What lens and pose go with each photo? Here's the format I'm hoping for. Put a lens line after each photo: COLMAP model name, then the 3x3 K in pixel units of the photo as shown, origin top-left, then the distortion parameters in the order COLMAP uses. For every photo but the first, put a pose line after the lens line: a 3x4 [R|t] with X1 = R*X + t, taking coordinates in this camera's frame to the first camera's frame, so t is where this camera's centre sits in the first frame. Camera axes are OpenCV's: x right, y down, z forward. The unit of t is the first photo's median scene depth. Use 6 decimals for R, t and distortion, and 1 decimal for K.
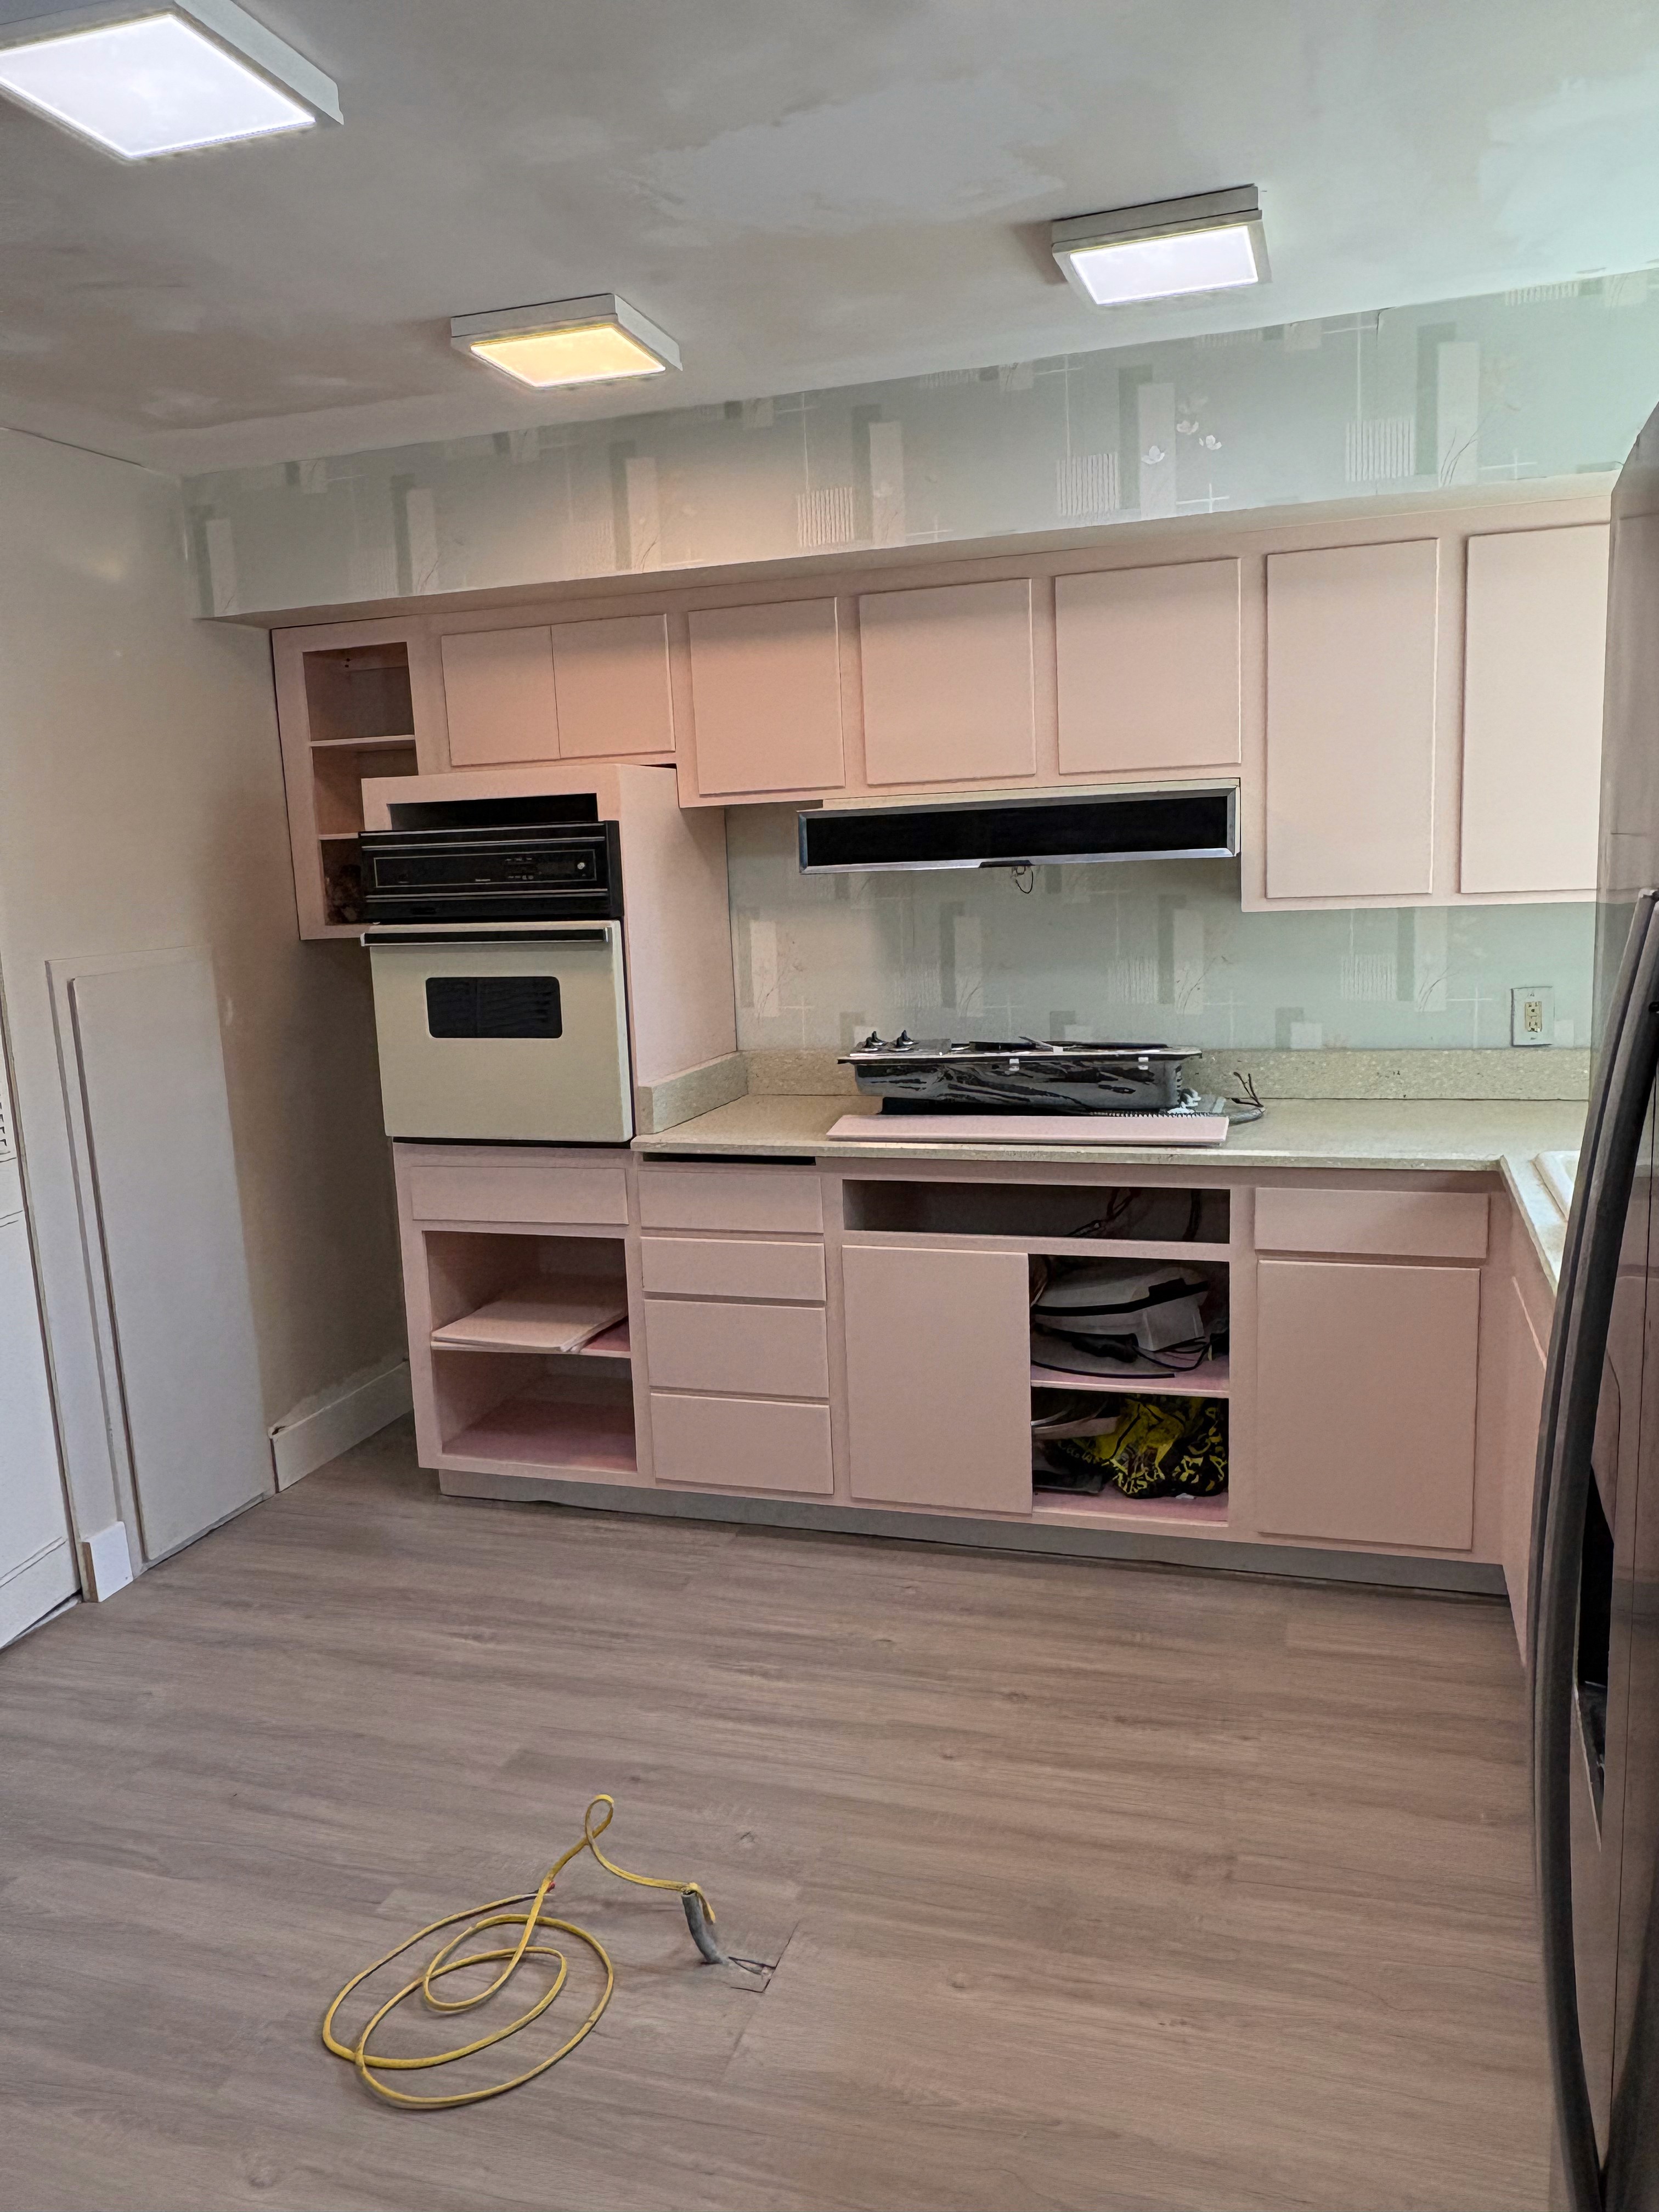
lens RADIAL K [[1607.8, 0, 805.6], [0, 1607.8, 1104.0], [0, 0, 1]] dist [0.005551, -0.005450]
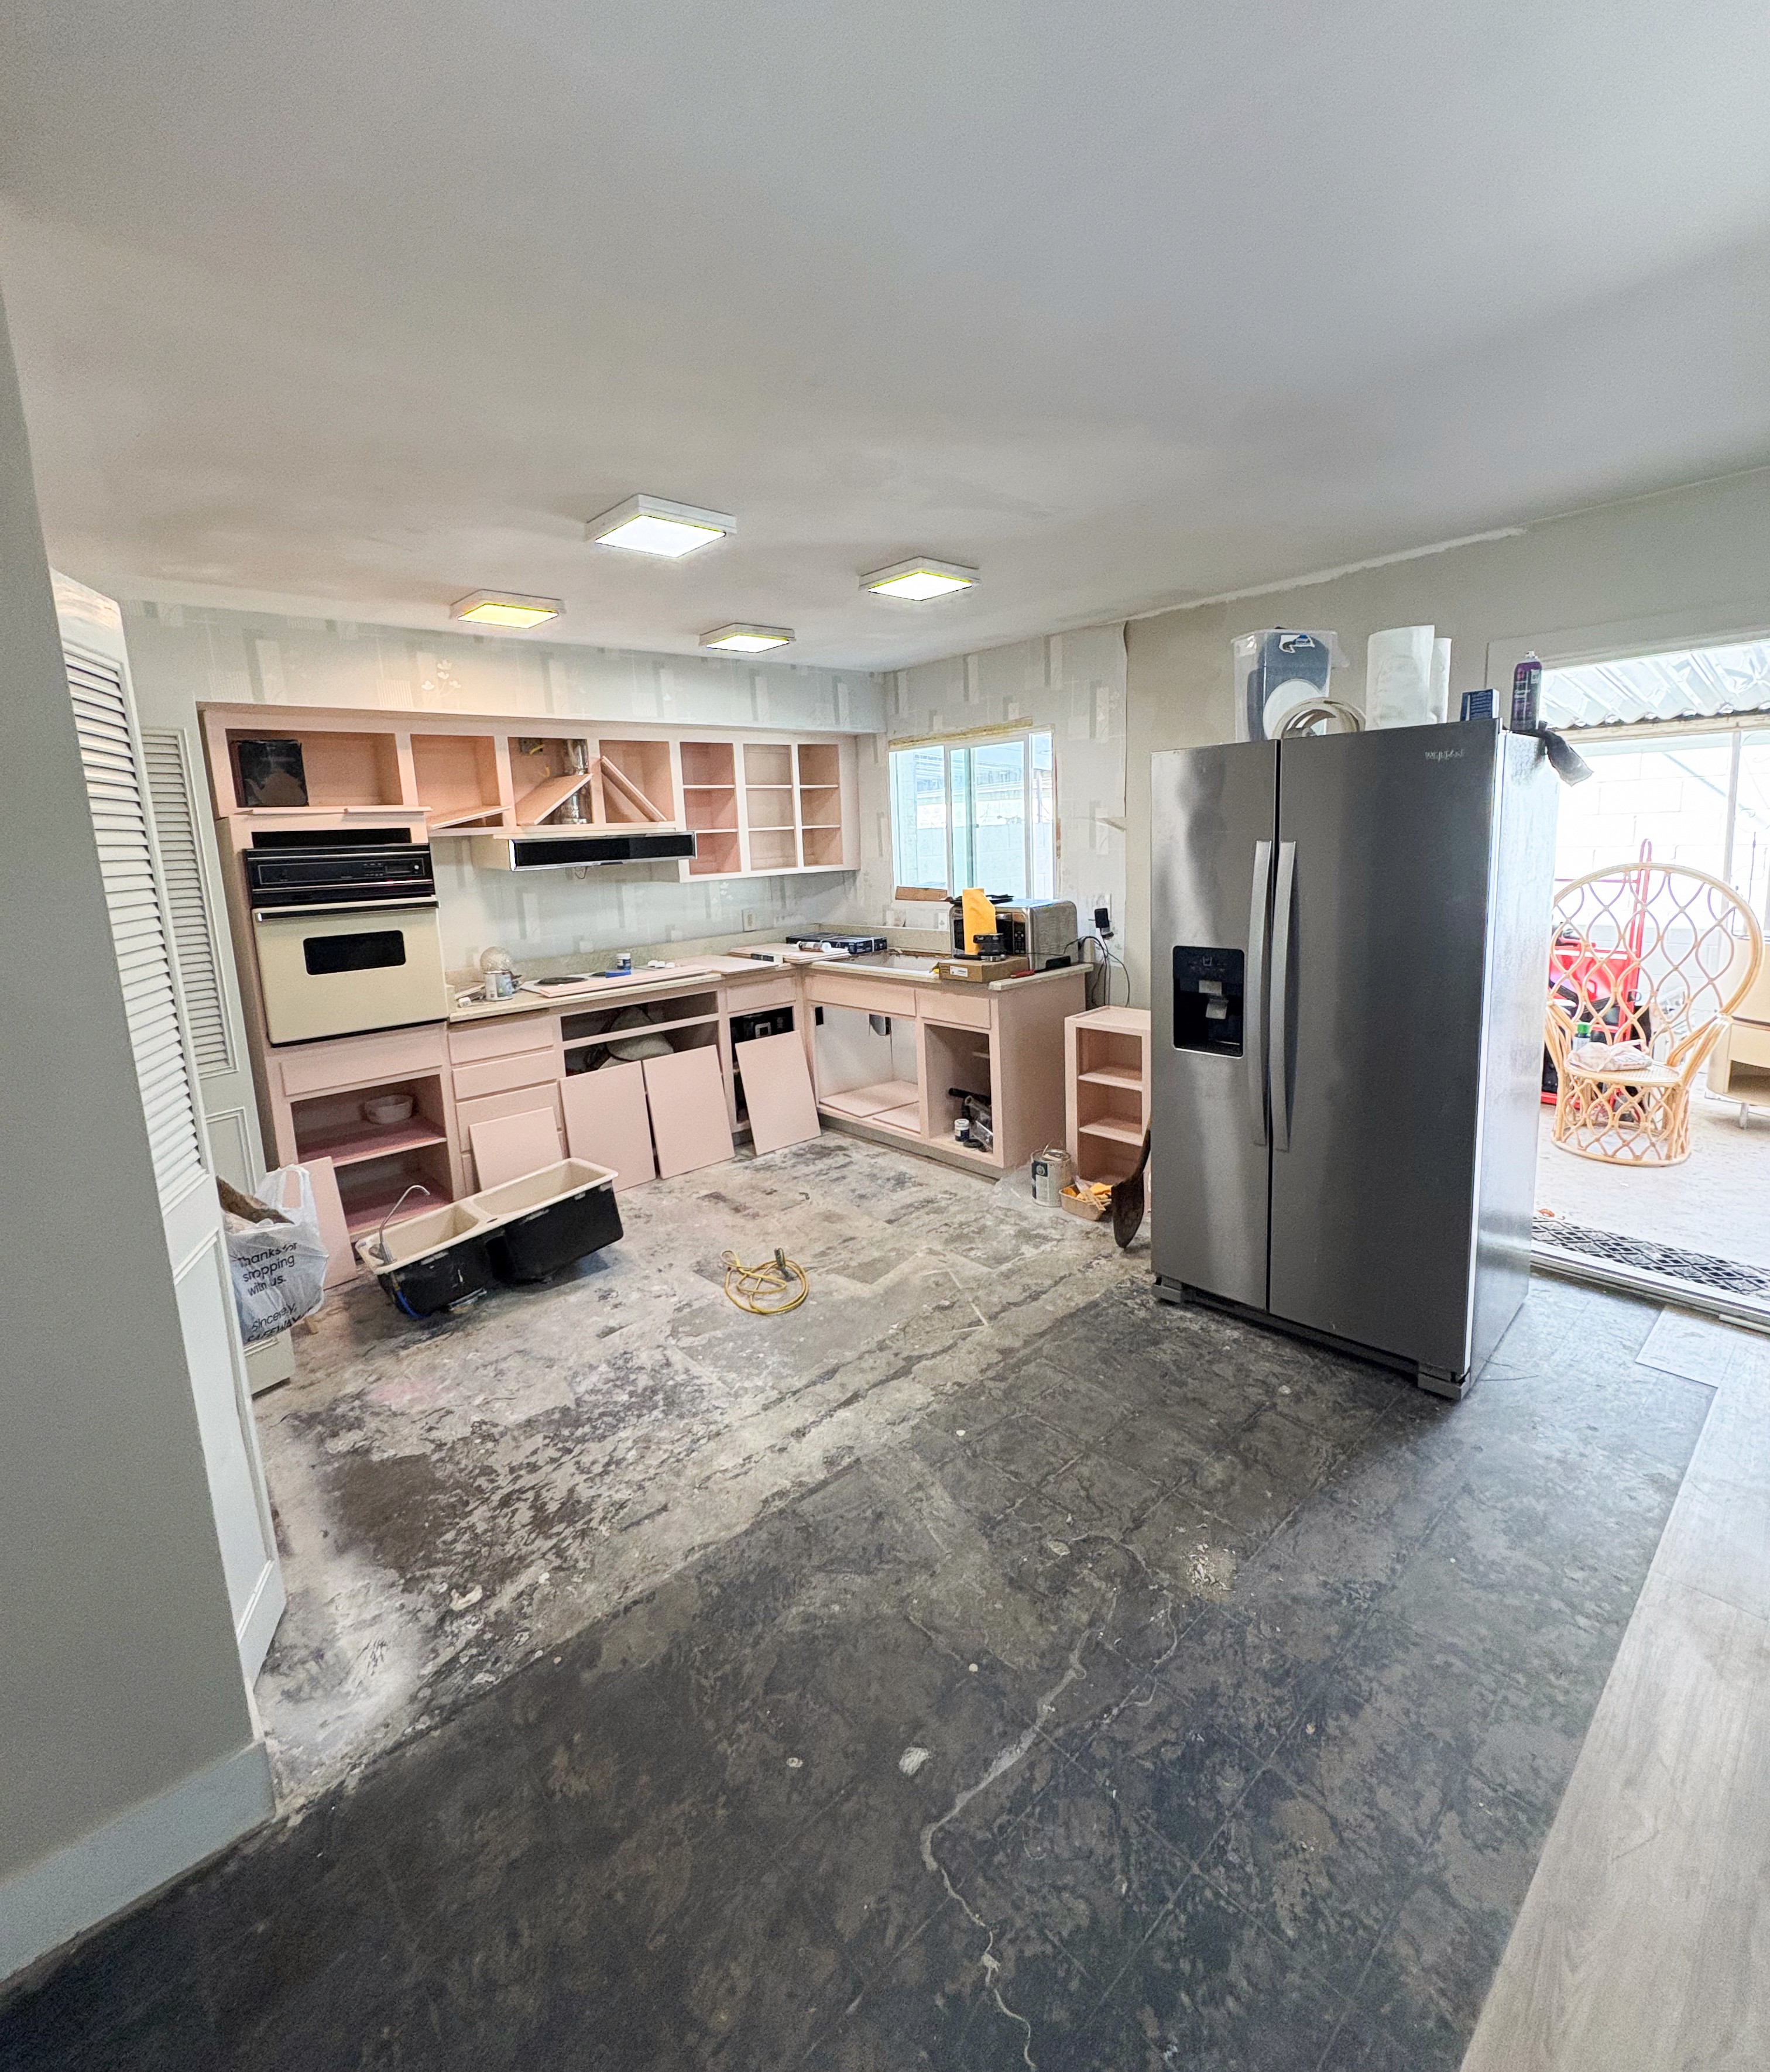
lens RADIAL K [[915.0, 0, 871.8], [0, 915.0, 955.5], [0, 0, 1]] dist [-0.001855, -0.000090]
pose [[0.516511, -0.094642, 0.851034, -0.759348], [0.162560, 0.986637, 0.011061, 0.021547], [-0.840709, 0.132631, 0.524993, 0.043828]]
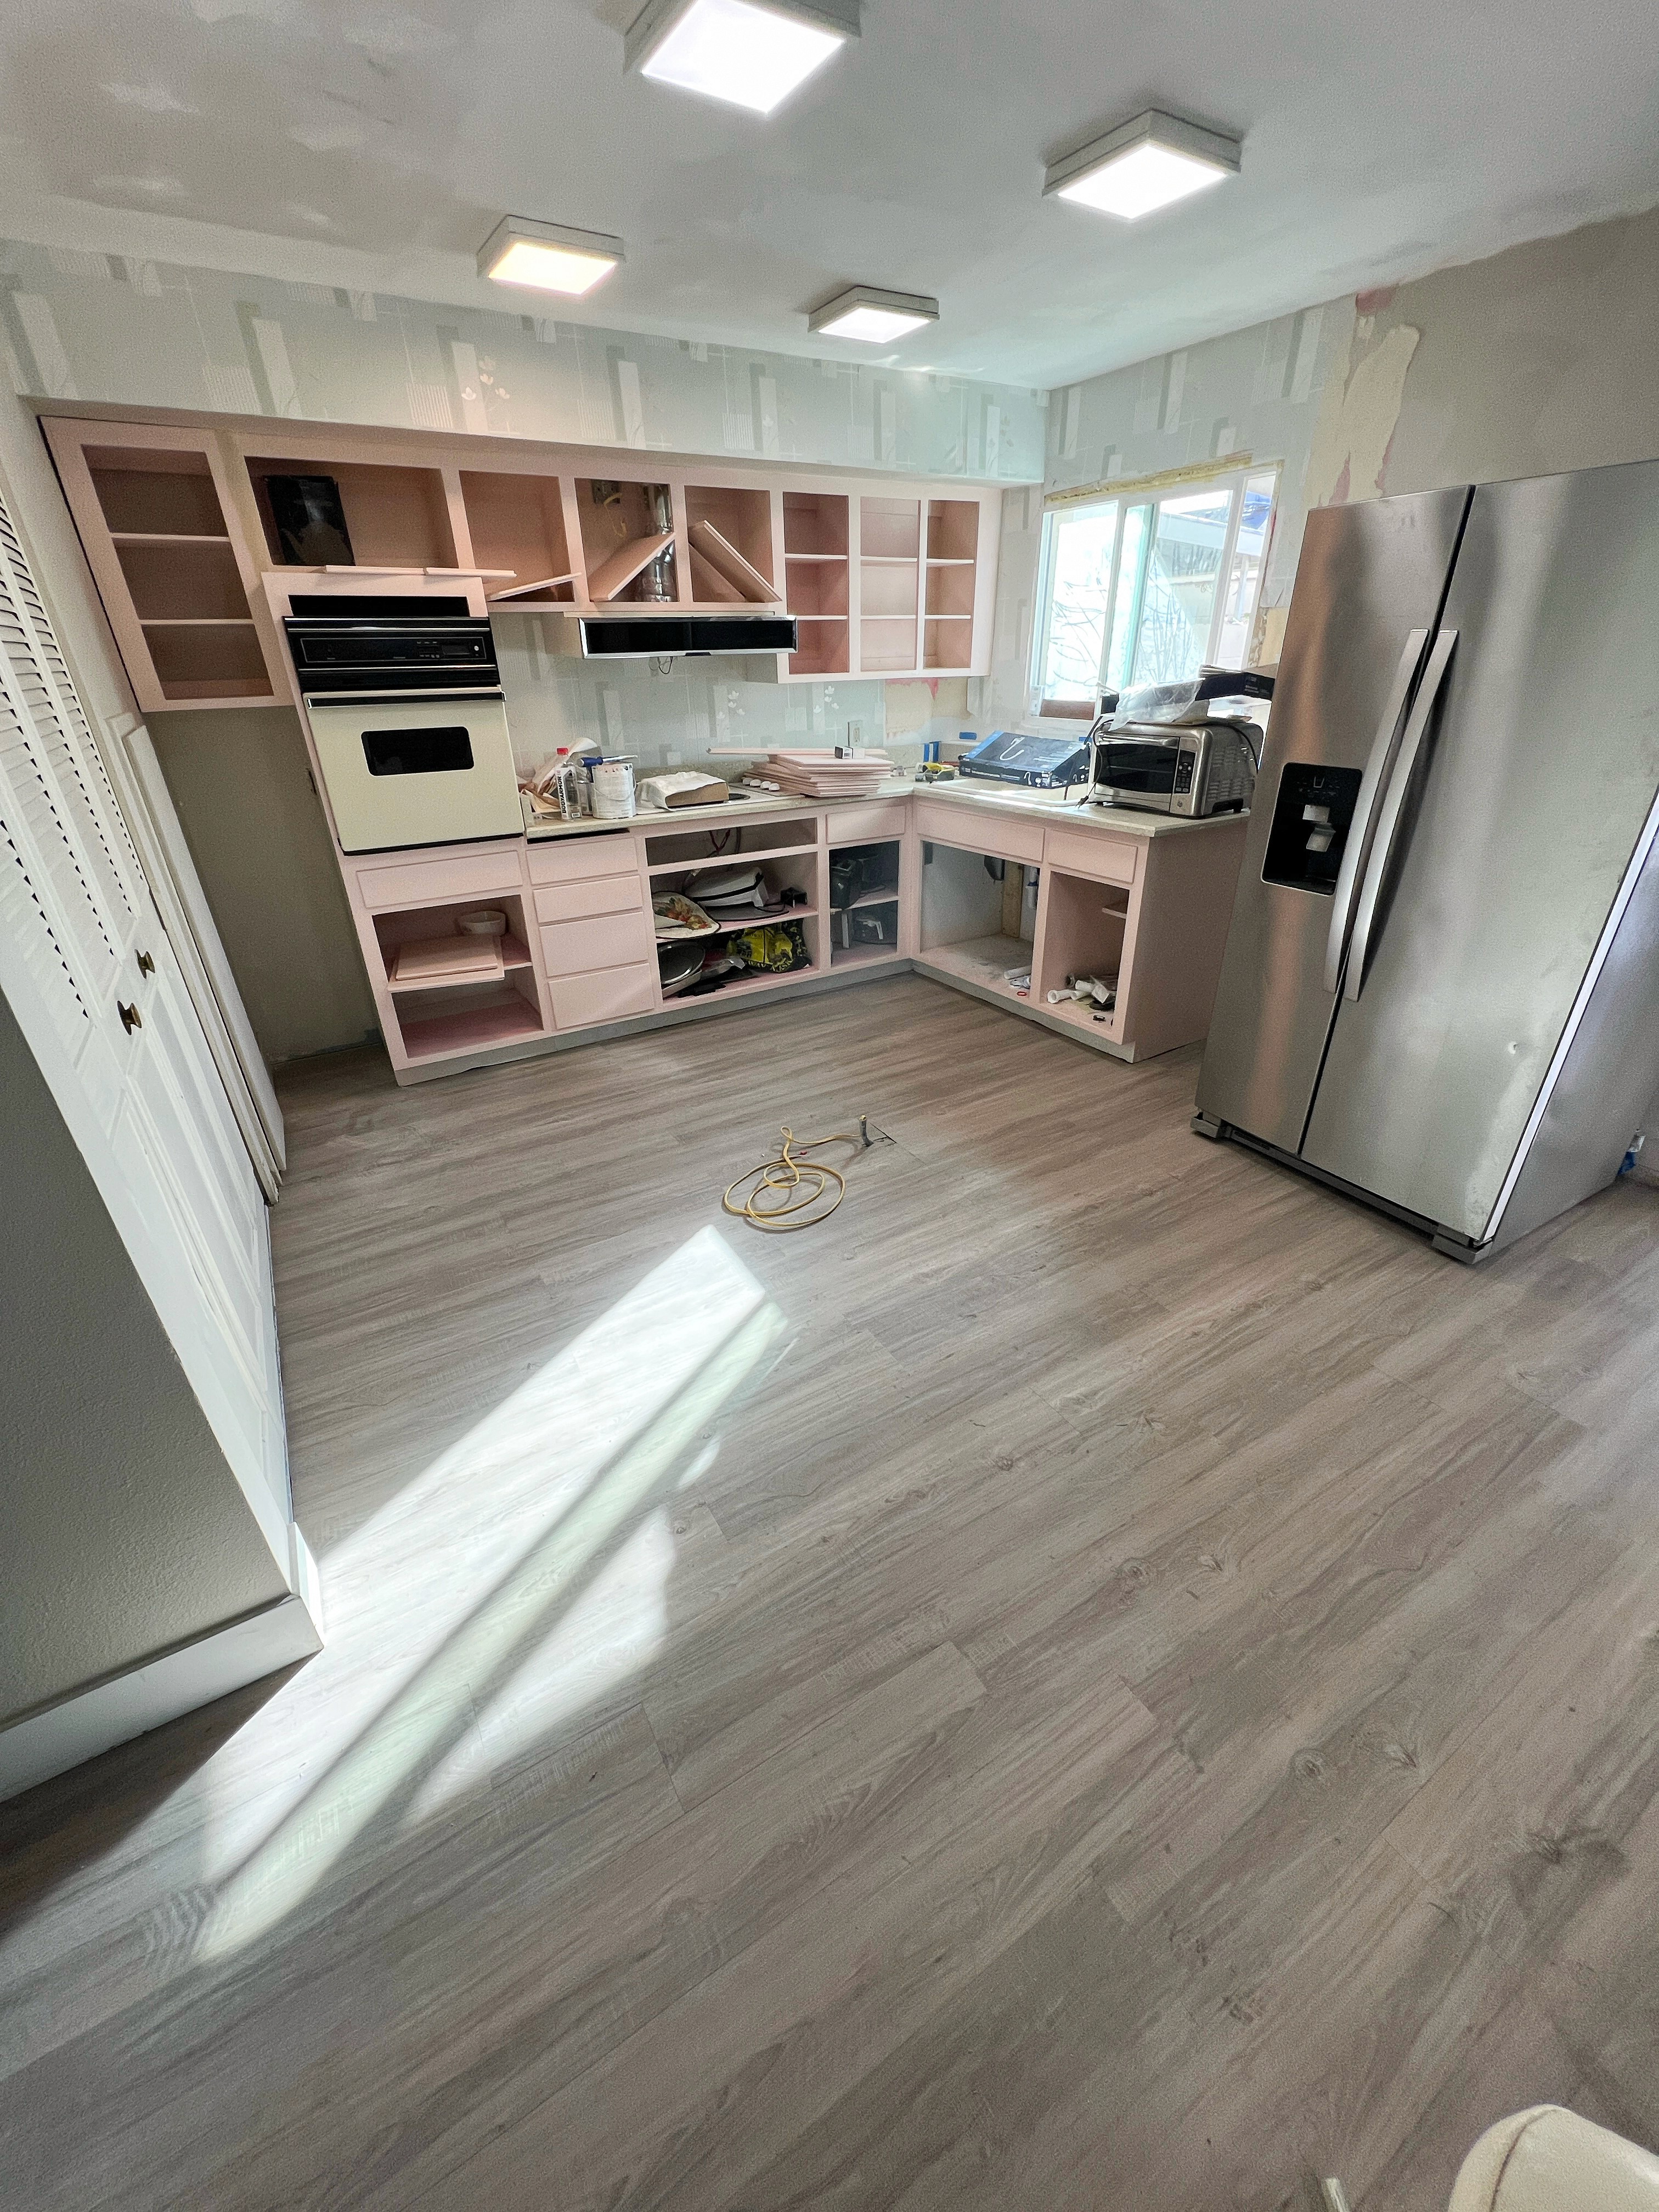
lens RADIAL K [[890.7, 0, 830.5], [0, 890.7, 1105.2], [0, 0, 1]] dist [-0.002789, 0.000869]
pose [[0.650549, -0.319175, 0.689139, -0.650150], [0.115889, 0.938495, 0.325265, 0.026494], [-0.750570, -0.131737, 0.647526, 0.126831]]
